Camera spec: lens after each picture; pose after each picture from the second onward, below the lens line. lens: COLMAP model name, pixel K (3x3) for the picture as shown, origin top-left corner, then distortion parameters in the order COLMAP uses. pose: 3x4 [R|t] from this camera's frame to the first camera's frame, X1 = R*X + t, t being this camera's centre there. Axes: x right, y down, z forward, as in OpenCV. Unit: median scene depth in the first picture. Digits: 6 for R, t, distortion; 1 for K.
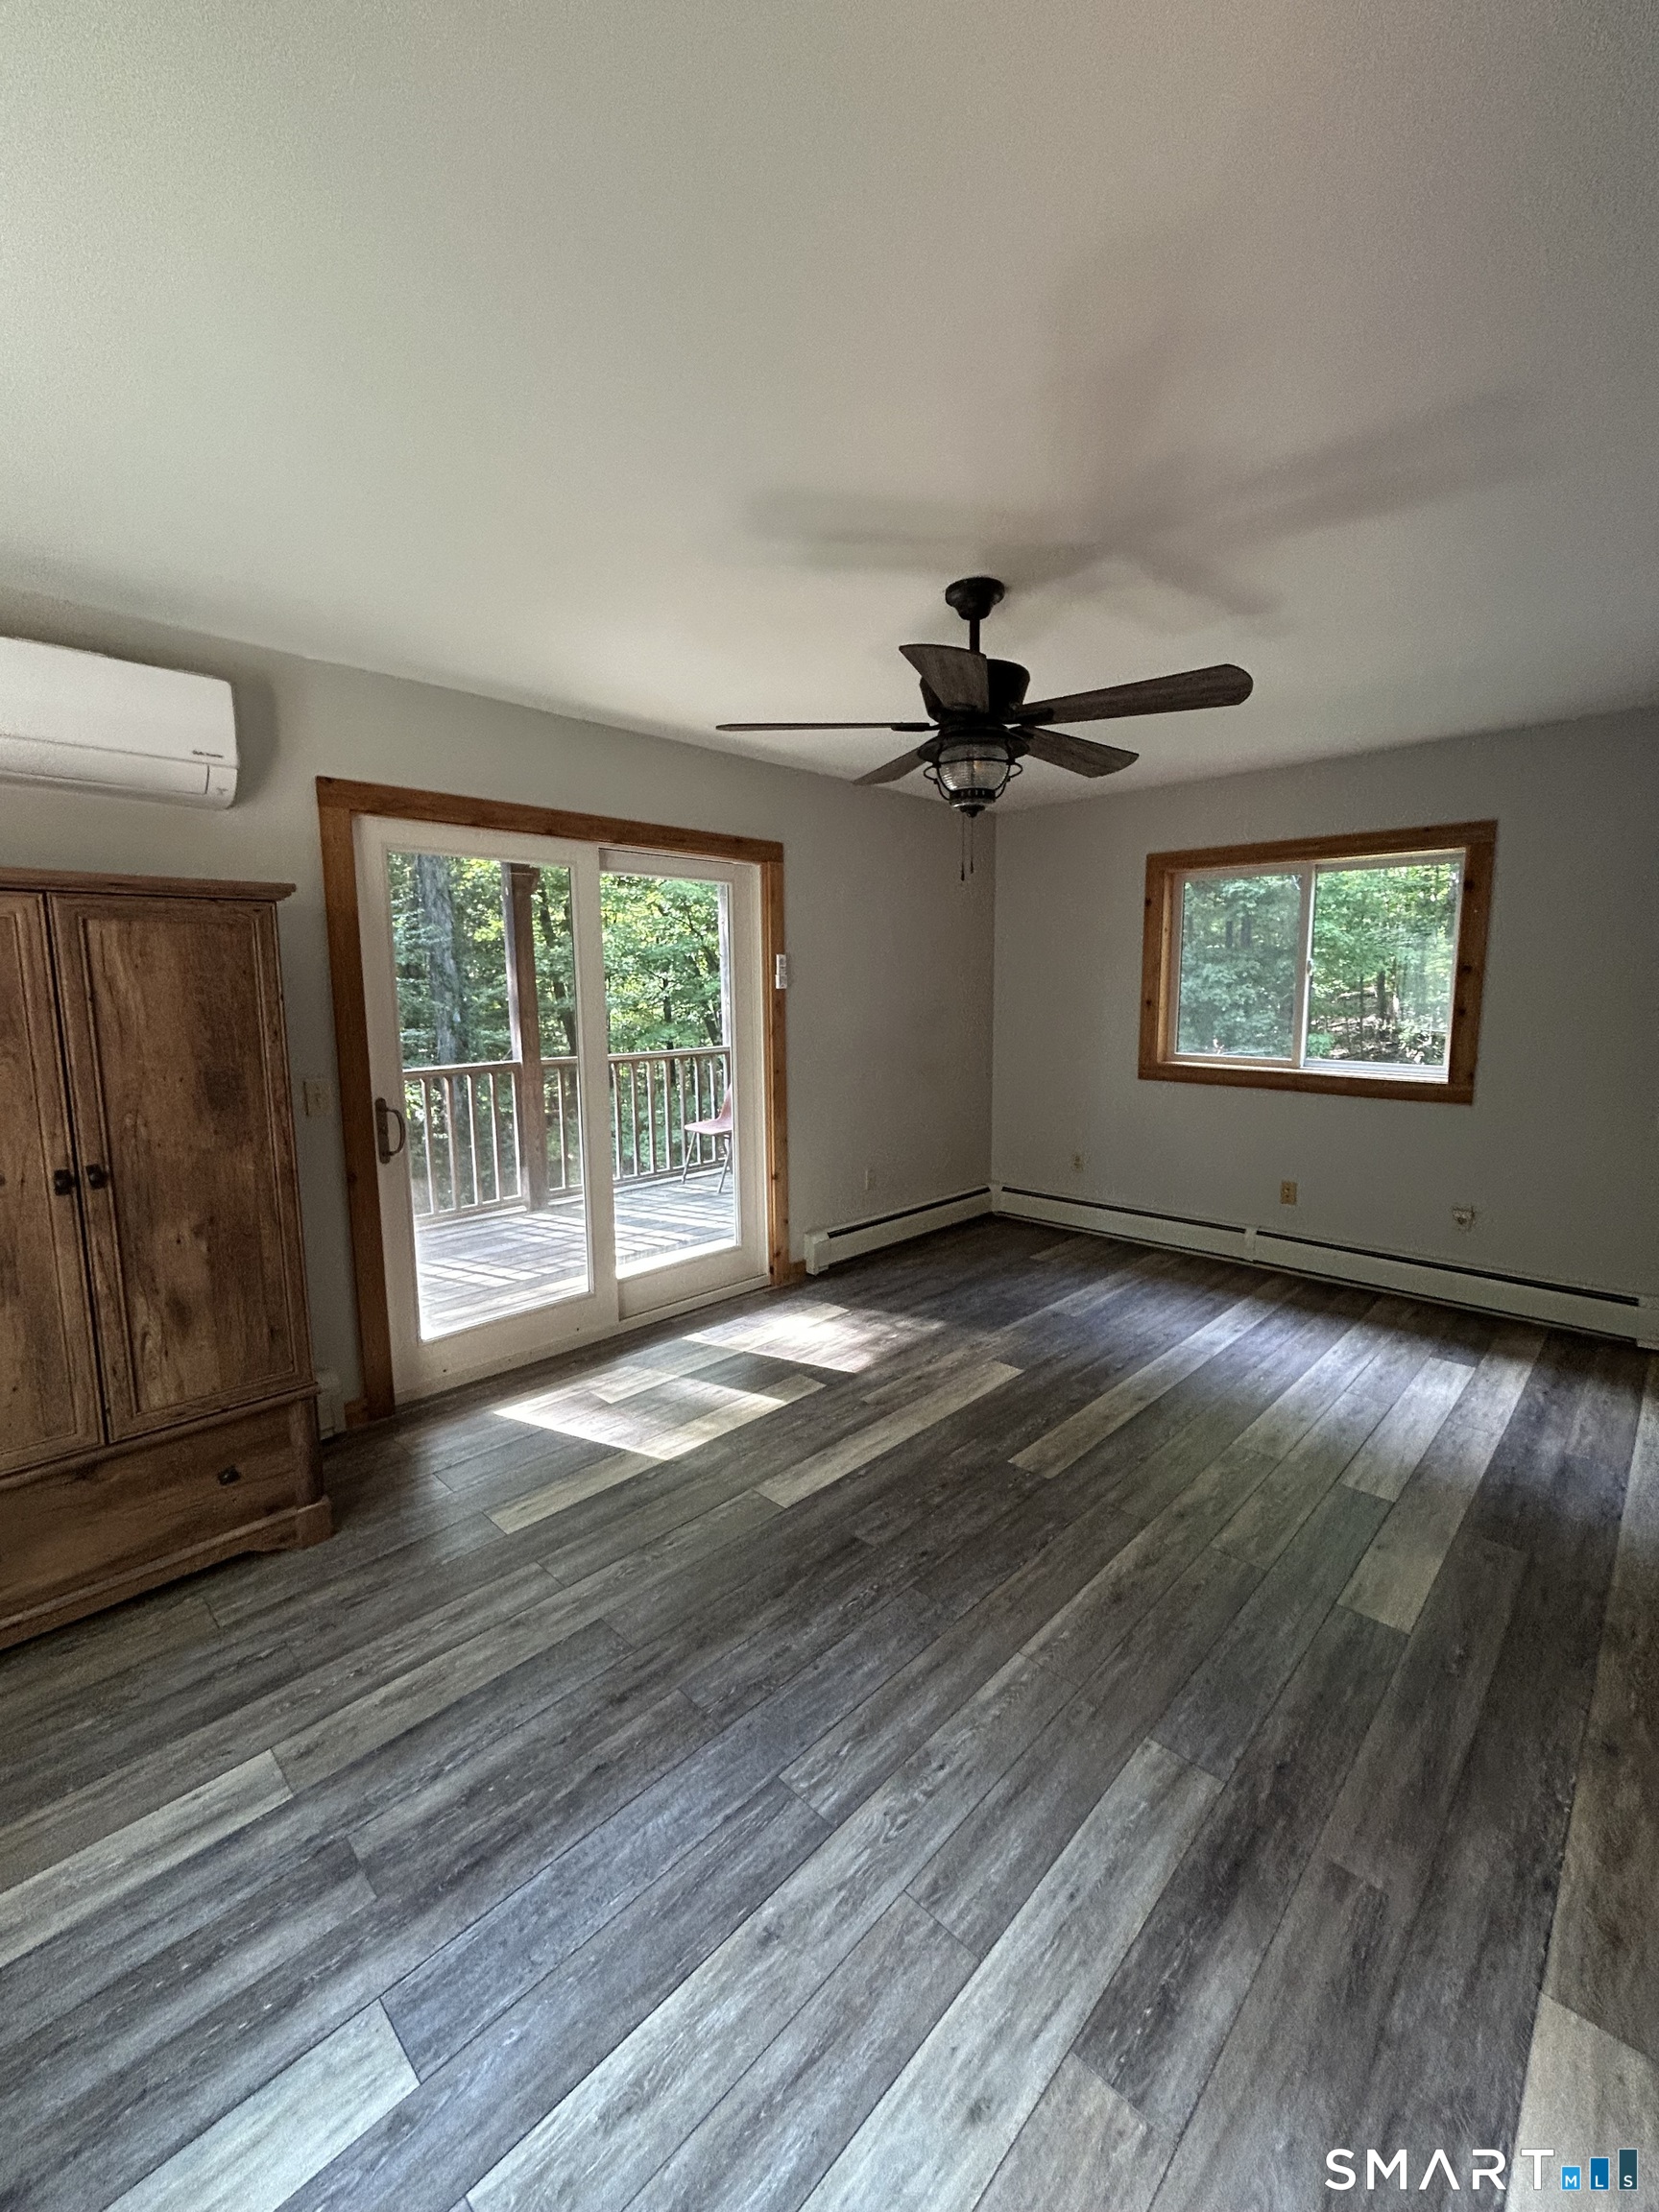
lens RADIAL K [[902.8, 0, 829.1], [0, 902.8, 1102.3], [0, 0, 1]] dist [-0.001958, -0.000018]
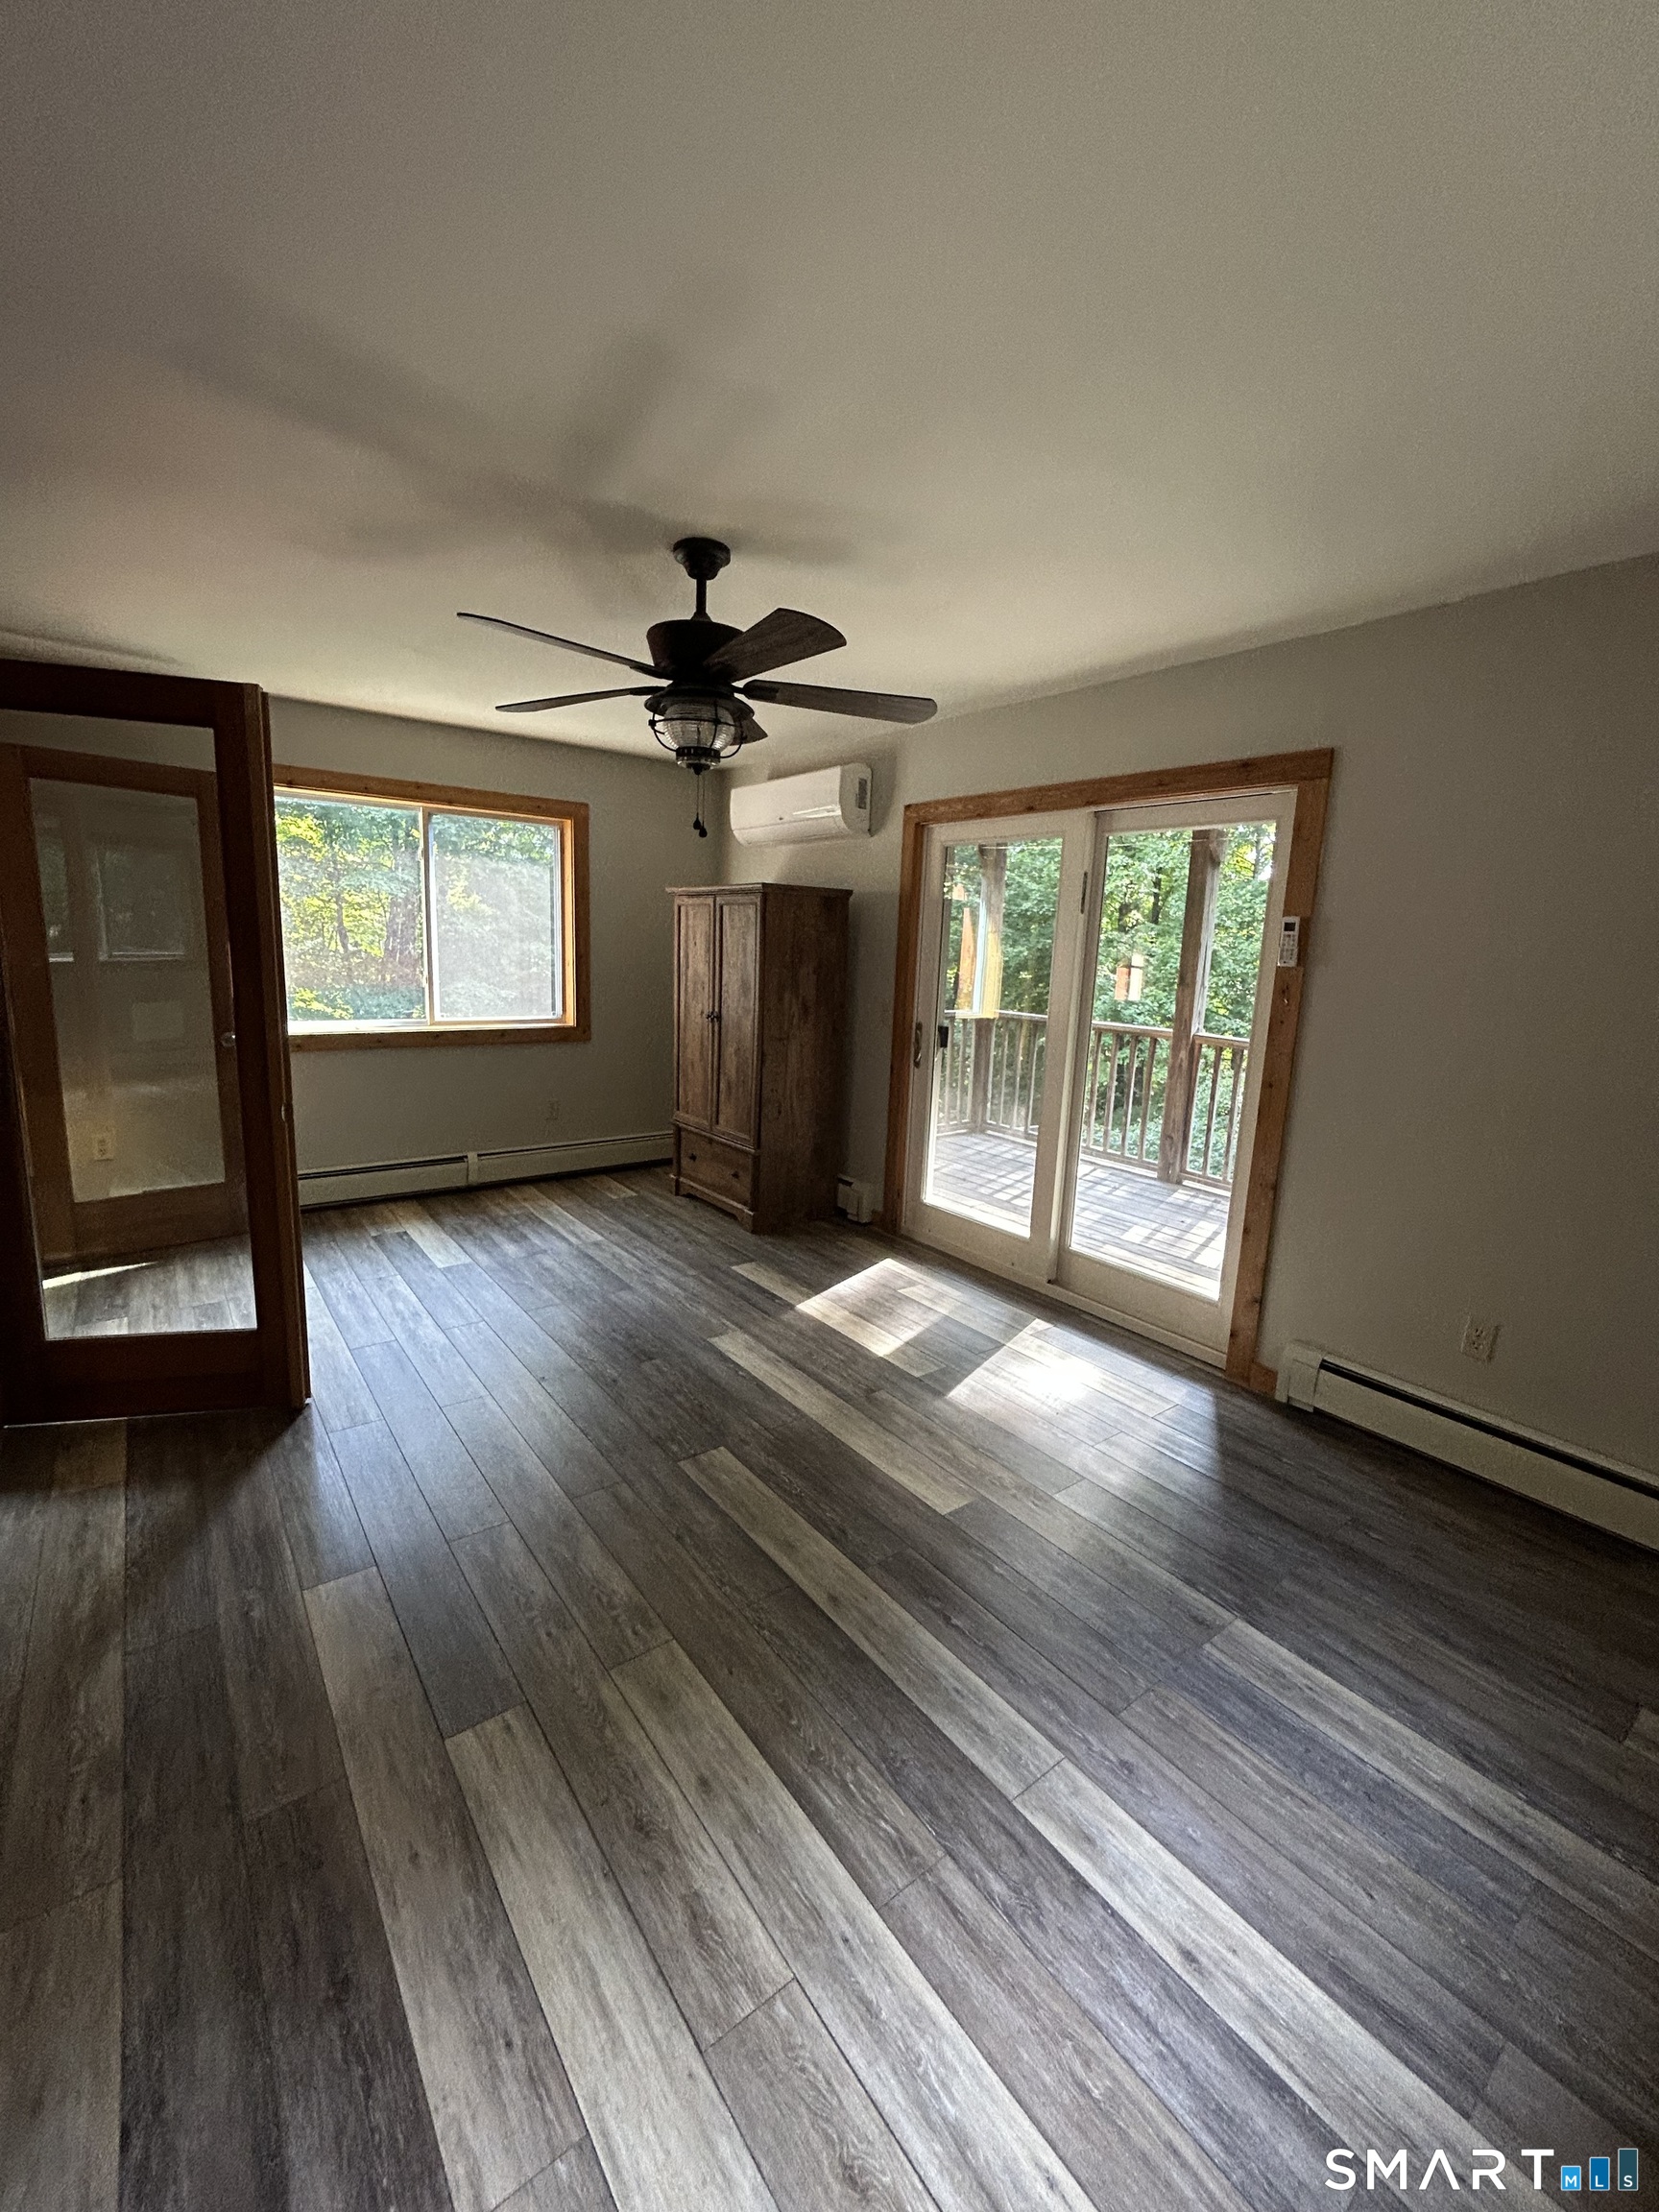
lens RADIAL K [[902.8, 0, 828.9], [0, 902.8, 1099.9], [0, 0, 1]] dist [-0.001958, -0.000018]
pose [[-0.151289, 0.174491, -0.972967, 0.934784], [-0.168858, 0.965267, 0.199366, -0.144466], [0.973960, 0.194455, -0.116570, 1.034711]]
